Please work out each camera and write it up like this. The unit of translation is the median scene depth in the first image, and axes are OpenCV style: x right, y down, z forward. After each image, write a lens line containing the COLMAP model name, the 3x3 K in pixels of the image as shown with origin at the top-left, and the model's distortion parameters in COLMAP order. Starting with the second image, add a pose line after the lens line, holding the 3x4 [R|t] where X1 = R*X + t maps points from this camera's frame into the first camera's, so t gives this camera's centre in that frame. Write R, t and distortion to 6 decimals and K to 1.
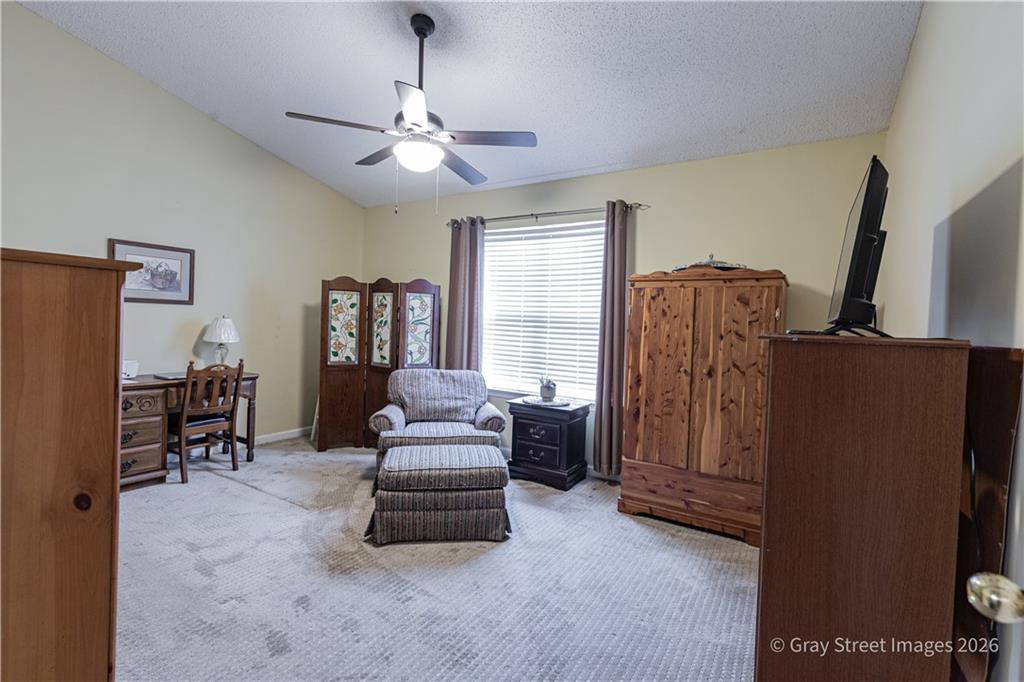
lens RADIAL K [[462.8, 0, 511.8], [0, 462.8, 335.4], [0, 0, 1]] dist [0.001738, -0.000177]
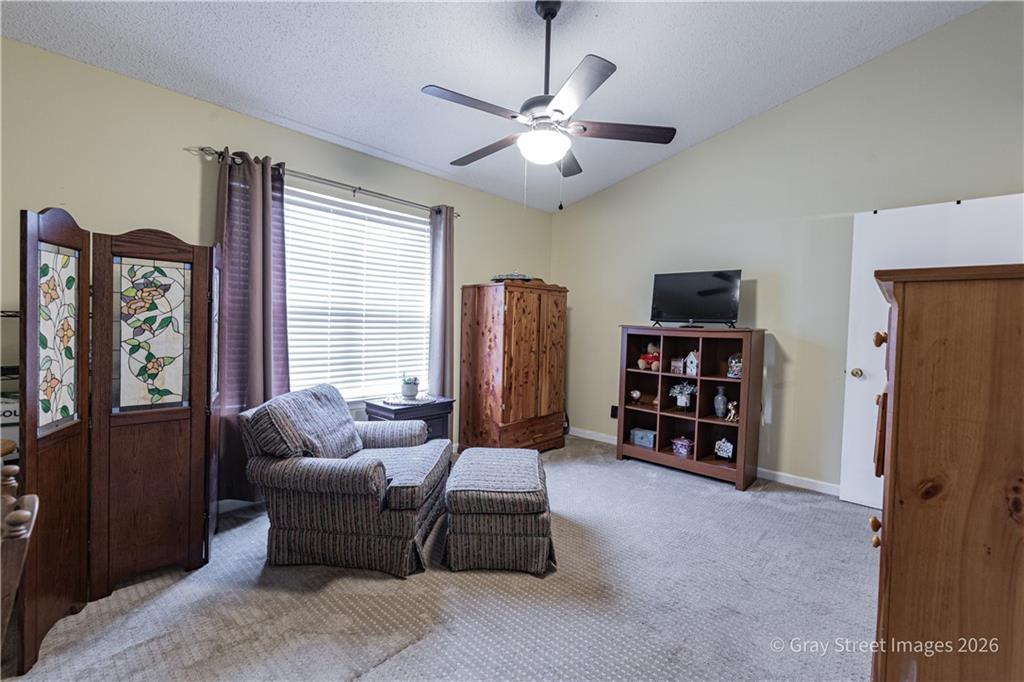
lens RADIAL K [[442.7, 0, 510.6], [0, 442.7, 337.6], [0, 0, 1]] dist [-0.001355, 0.000550]
pose [[0.184976, -0.066634, 0.980481, -0.686330], [0.008767, 0.997771, 0.066155, -0.039463], [-0.982704, -0.003641, 0.185148, 0.557974]]
